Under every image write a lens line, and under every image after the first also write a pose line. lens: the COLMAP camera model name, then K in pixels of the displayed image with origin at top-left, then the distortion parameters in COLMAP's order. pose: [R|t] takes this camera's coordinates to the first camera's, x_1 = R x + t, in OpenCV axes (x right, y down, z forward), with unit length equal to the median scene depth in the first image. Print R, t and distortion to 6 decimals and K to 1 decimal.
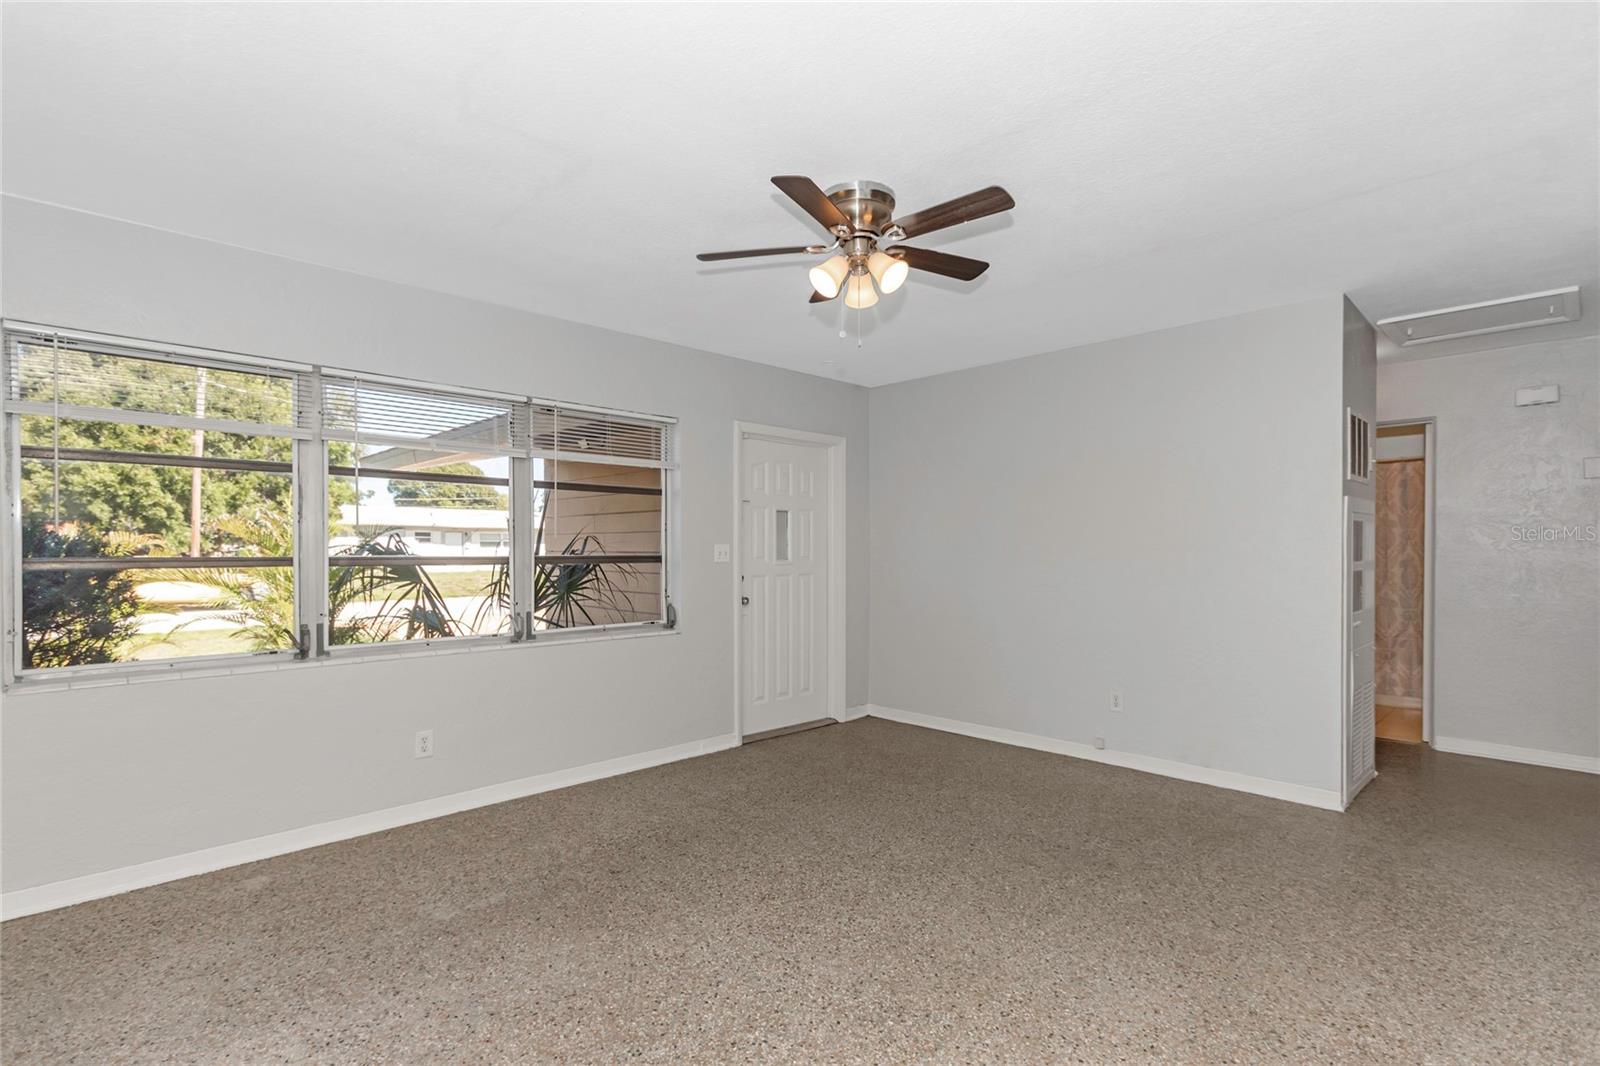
lens RADIAL K [[750.3, 0, 800.7], [0, 750.3, 558.7], [0, 0, 1]] dist [0.009521, -0.004561]
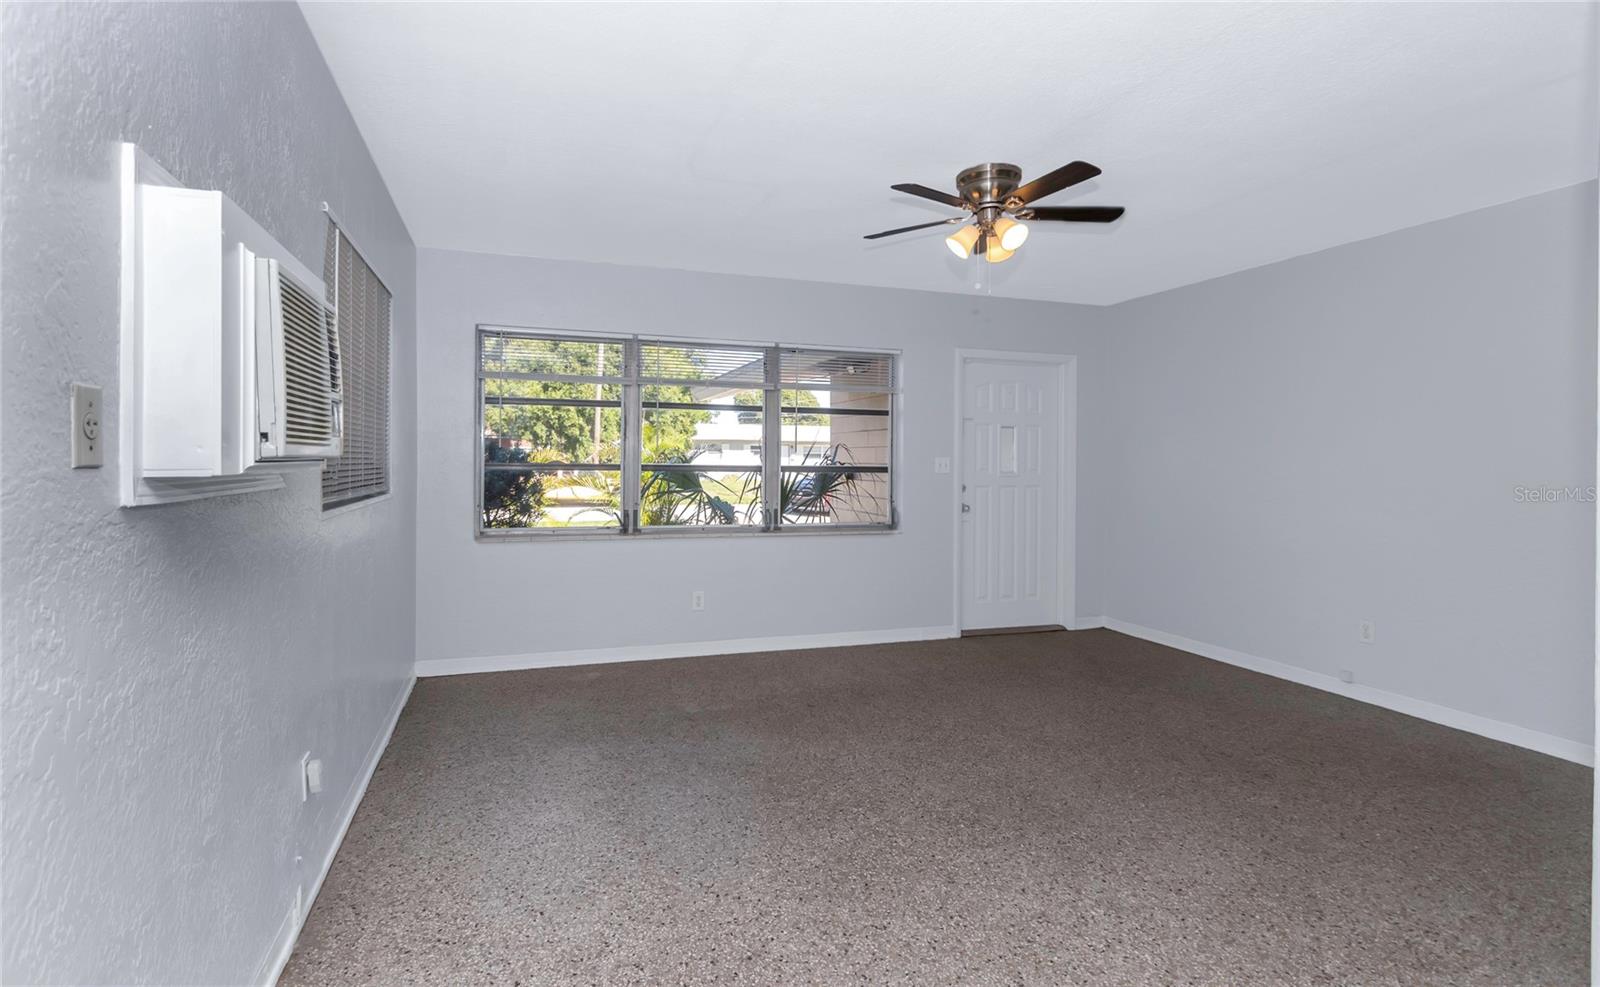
lens RADIAL K [[794.8, 0, 798.7], [0, 794.8, 463.3], [0, 0, 1]] dist [0.000027, 0.000282]
pose [[0.901464, 0.009454, -0.432750, 0.291647], [-0.014820, 0.999849, -0.009030, 0.004947], [0.432599, 0.014554, 0.901469, -0.236928]]
